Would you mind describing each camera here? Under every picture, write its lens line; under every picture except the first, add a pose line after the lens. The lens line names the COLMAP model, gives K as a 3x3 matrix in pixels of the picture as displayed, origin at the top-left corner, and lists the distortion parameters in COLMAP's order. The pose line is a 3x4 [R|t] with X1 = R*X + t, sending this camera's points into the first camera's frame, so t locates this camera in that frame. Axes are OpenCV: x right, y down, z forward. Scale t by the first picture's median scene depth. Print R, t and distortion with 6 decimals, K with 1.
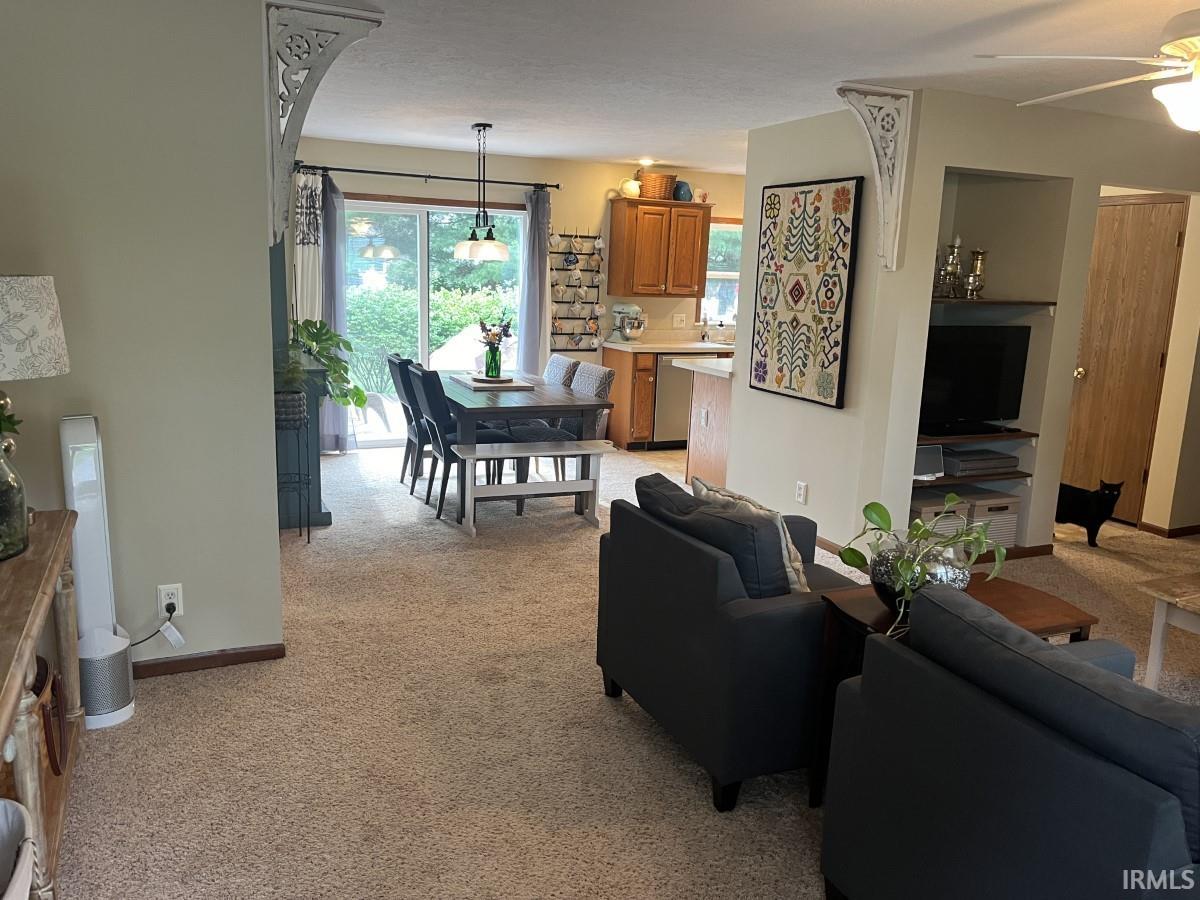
lens RADIAL K [[907.5, 0, 602.4], [0, 907.5, 455.4], [0, 0, 1]] dist [0.049441, -0.069922]
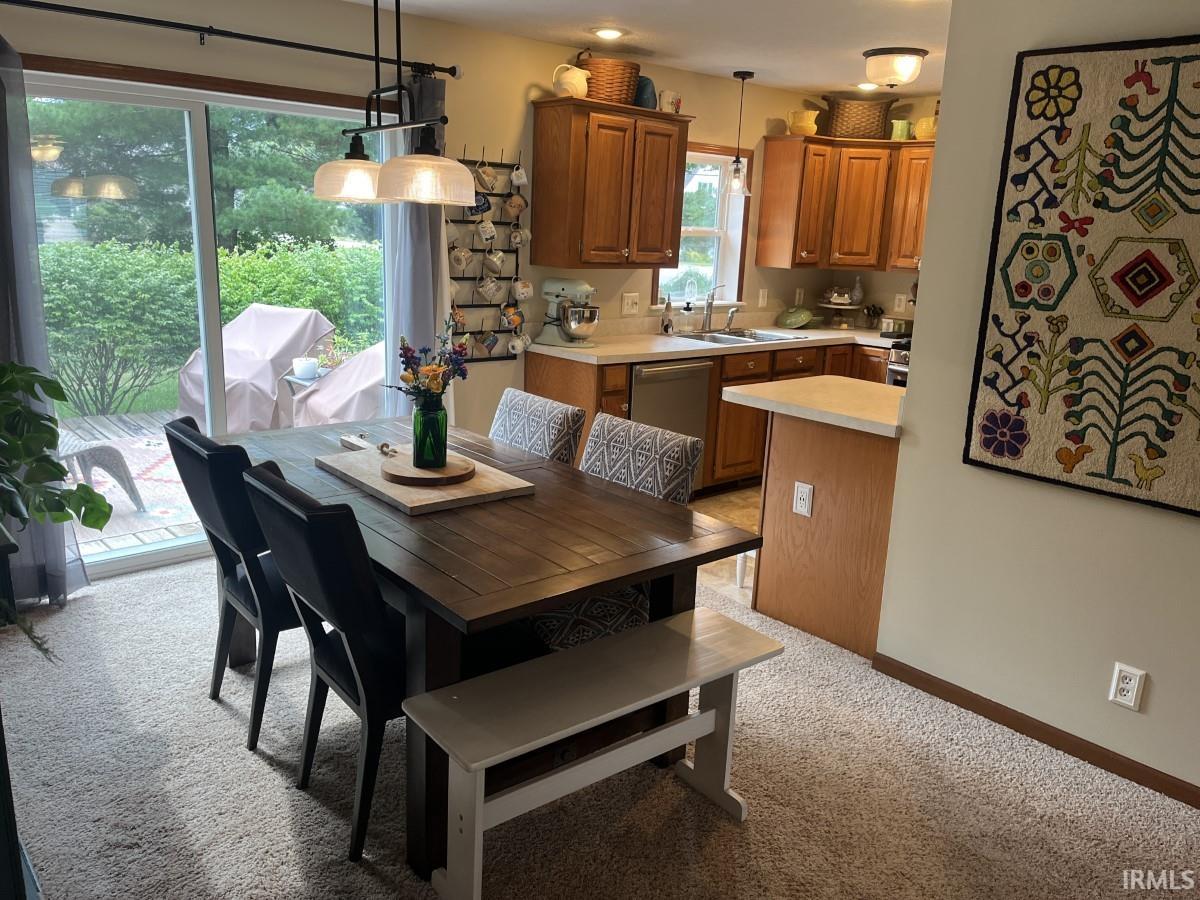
lens RADIAL K [[907.5, 0, 600.3], [0, 907.5, 440.0], [0, 0, 1]] dist [0.049441, -0.069922]
pose [[0.960190, -0.061276, 0.272543, -0.174524], [0.050776, 0.997677, 0.045423, -0.124485], [-0.274693, -0.029776, 0.961071, 0.589244]]
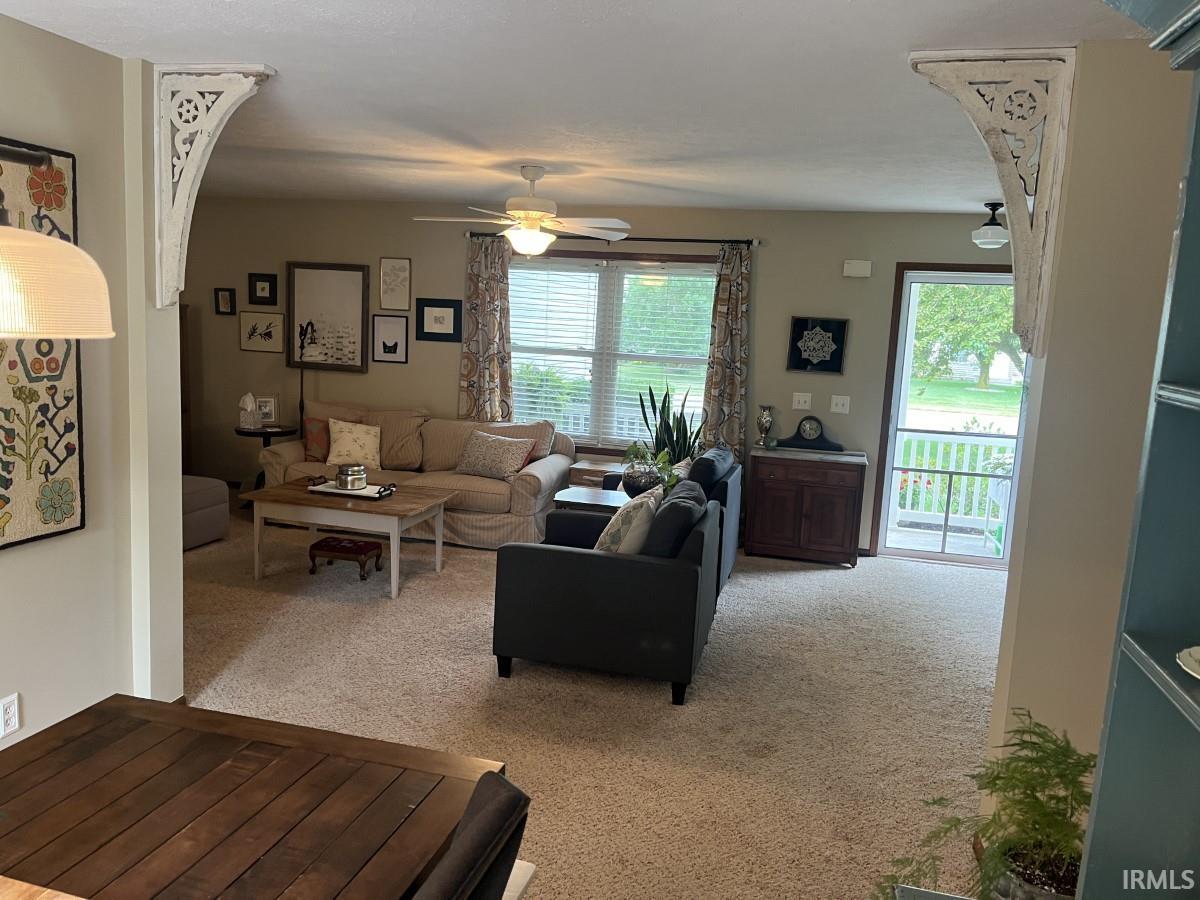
lens RADIAL K [[907.5, 0, 607.8], [0, 907.5, 450.7], [0, 0, 1]] dist [0.049441, -0.069922]
pose [[-0.778140, -0.169470, 0.604796, -0.343078], [0.040815, 0.947233, 0.317936, -0.254826], [-0.626763, 0.272084, -0.730163, 1.093585]]
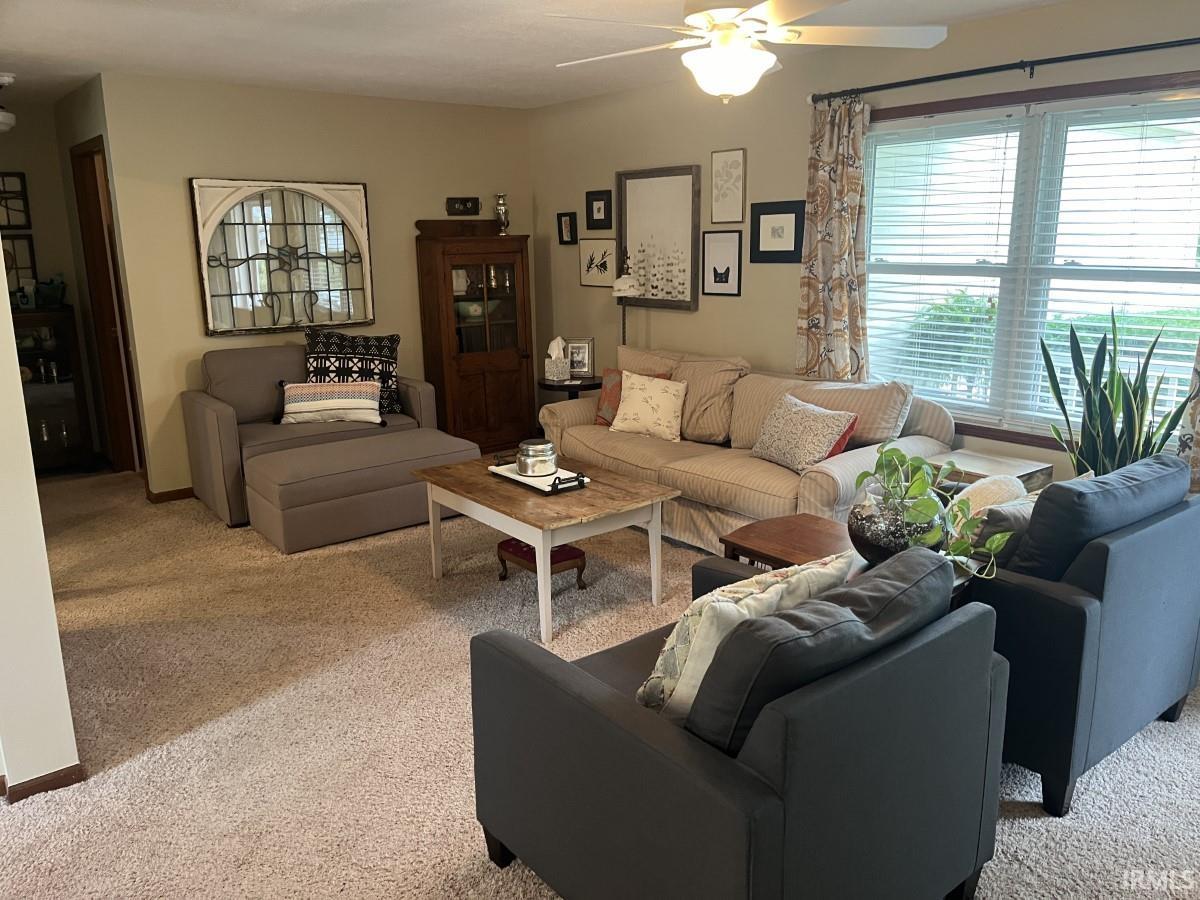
lens RADIAL K [[907.5, 0, 596.5], [0, 907.5, 450.3], [0, 0, 1]] dist [0.049441, -0.069922]
pose [[-0.233558, -0.256993, 0.937766, -0.280361], [0.194525, 0.932593, 0.304023, -0.199830], [-0.952686, 0.253426, -0.167823, 0.874623]]
